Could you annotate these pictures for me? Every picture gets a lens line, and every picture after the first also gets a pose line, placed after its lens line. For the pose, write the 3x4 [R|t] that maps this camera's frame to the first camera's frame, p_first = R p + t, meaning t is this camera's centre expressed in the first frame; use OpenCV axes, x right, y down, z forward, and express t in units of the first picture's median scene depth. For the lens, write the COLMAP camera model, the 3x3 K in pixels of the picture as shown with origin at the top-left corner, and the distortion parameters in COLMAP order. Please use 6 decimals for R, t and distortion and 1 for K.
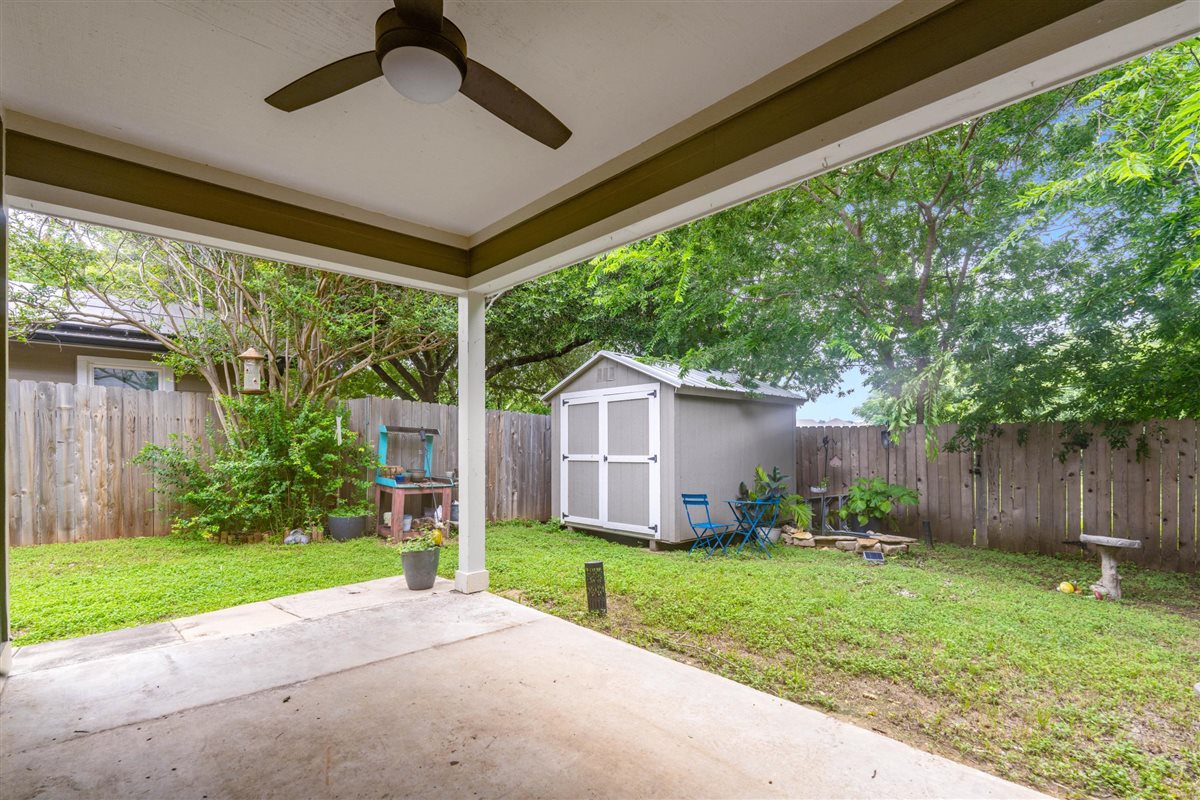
lens RADIAL K [[544.1, 0, 579.5], [0, 544.1, 444.3], [0, 0, 1]] dist [-0.007664, -0.000203]
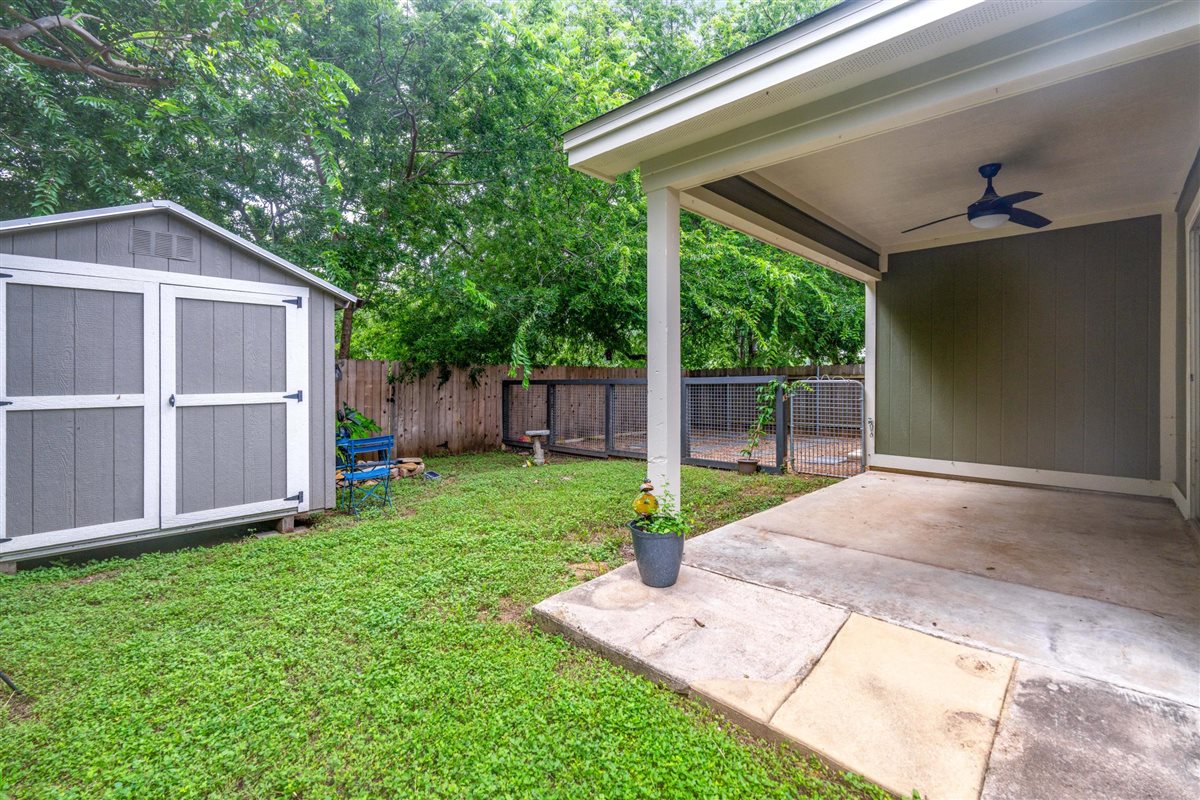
lens RADIAL K [[544.1, 0, 607.7], [0, 544.1, 384.1], [0, 0, 1]] dist [-0.007664, -0.000203]
pose [[-0.085349, -0.007683, 0.996322, -0.578611], [-0.002184, 0.999969, 0.007524, 0.004745], [-0.996349, -0.001534, -0.085363, 0.667802]]
